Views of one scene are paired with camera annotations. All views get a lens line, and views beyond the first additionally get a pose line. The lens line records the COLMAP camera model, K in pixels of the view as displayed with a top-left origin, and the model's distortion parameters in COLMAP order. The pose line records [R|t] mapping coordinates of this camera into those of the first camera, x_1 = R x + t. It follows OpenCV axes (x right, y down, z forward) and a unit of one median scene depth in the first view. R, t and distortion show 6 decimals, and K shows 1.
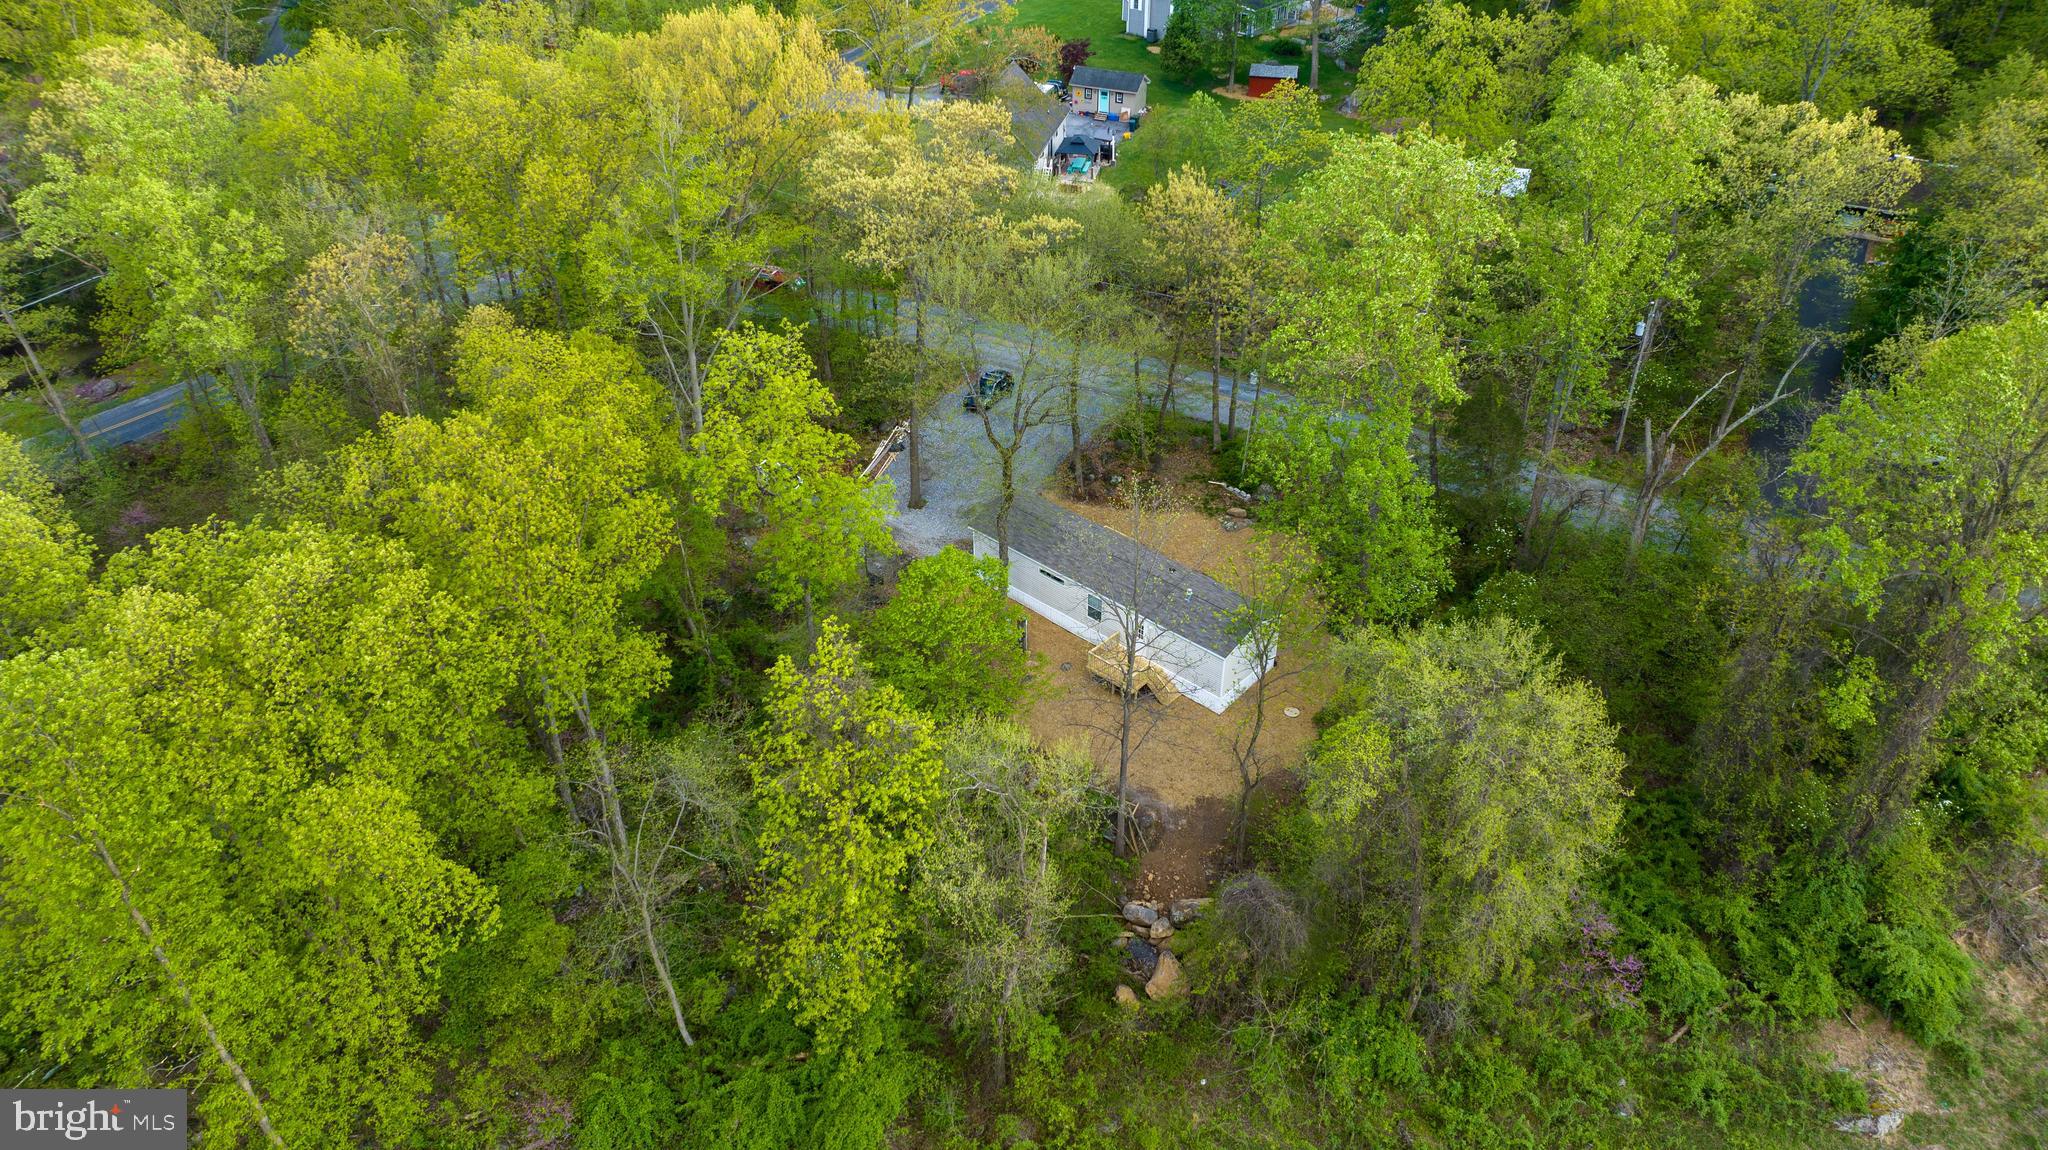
lens RADIAL K [[1444.6, 0, 1024.4], [0, 1444.6, 565.3], [0, 0, 1]] dist [-0.043052, 0.047861]
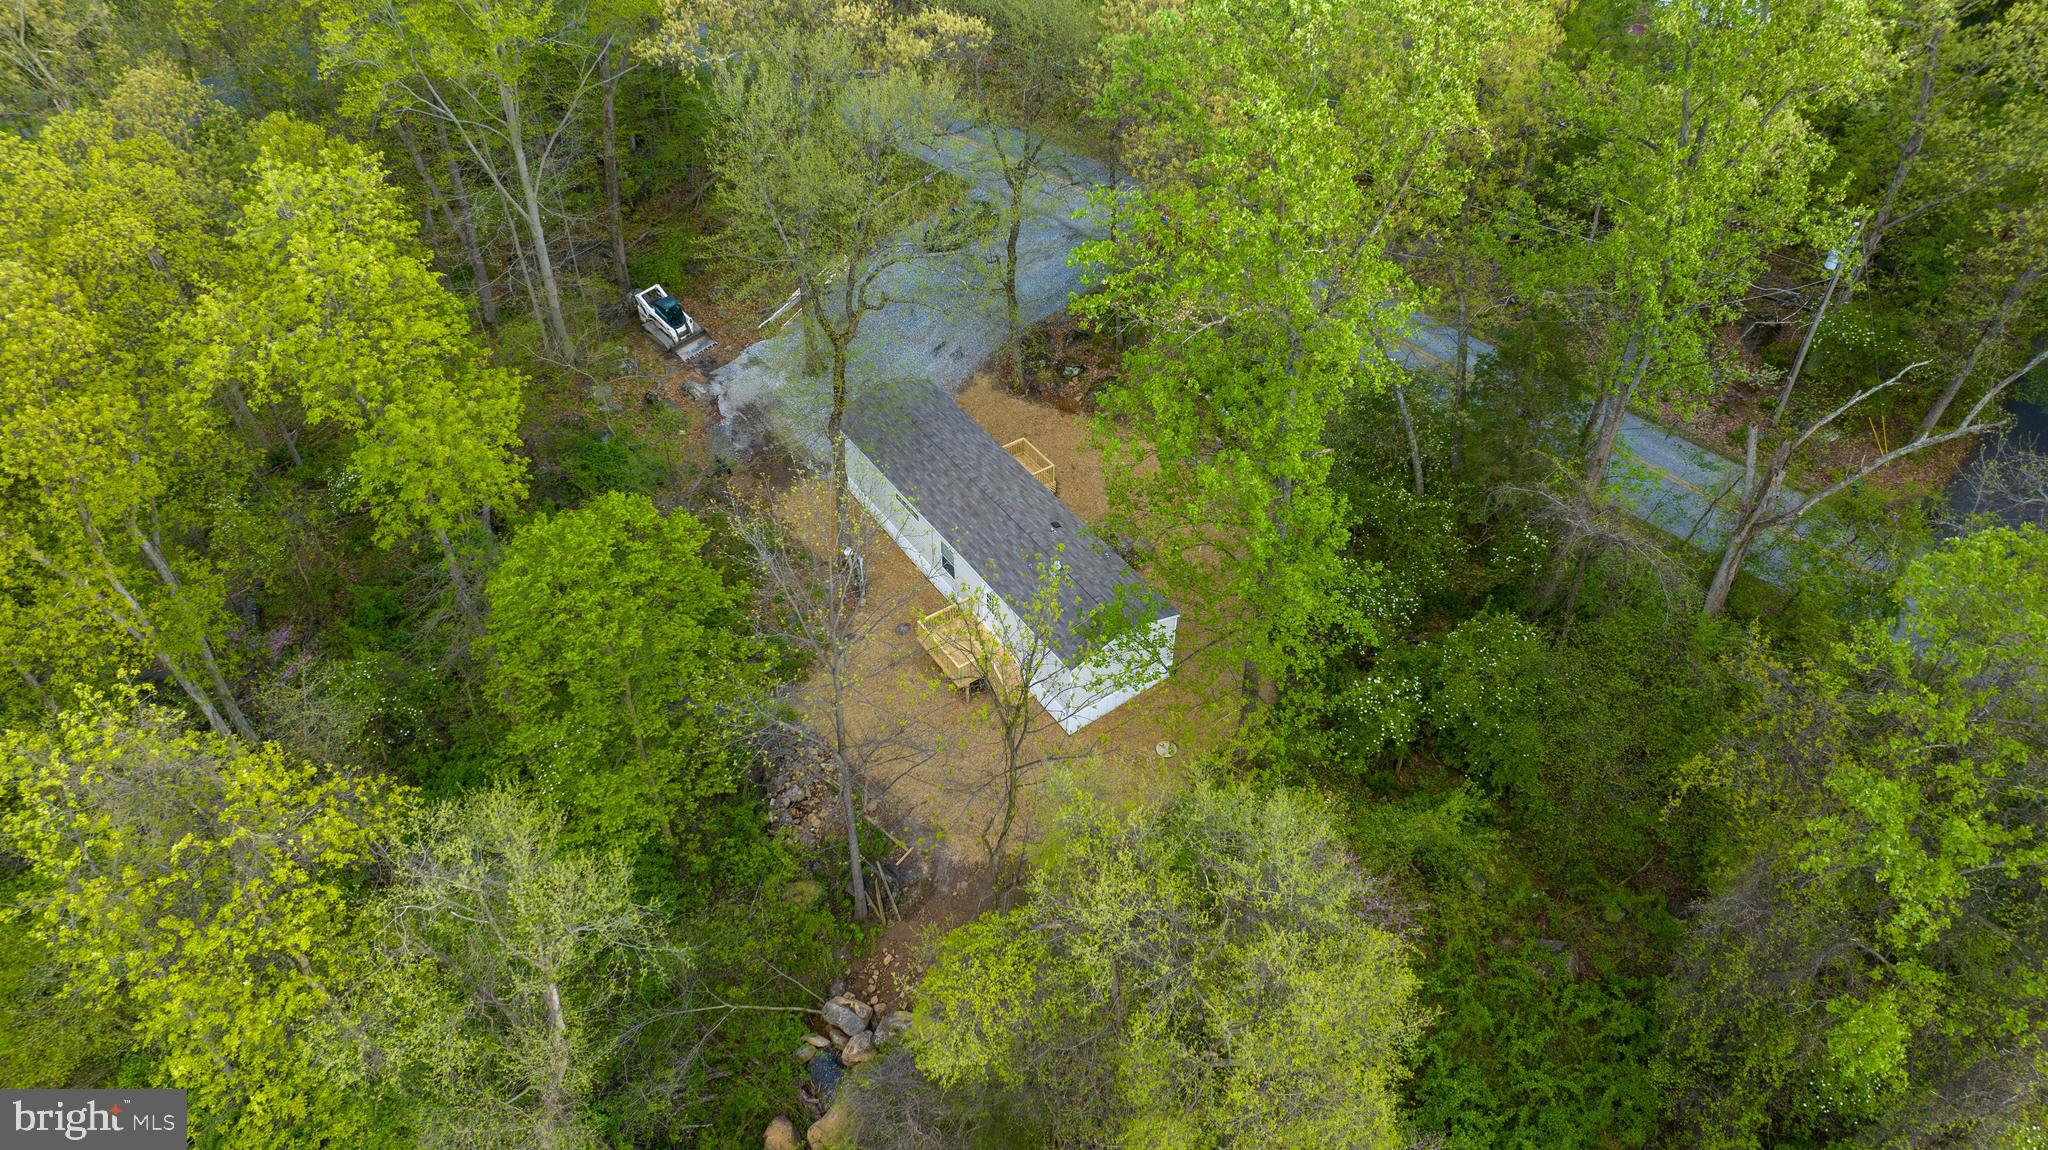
lens RADIAL K [[1444.6, 0, 1022.2], [0, 1444.6, 586.1], [0, 0, 1]] dist [-0.043052, 0.047861]
pose [[0.975342, 0.154872, -0.157238, 0.221357], [-0.125694, 0.975408, 0.181053, -0.105194], [0.181411, -0.156825, 0.970822, 0.293311]]
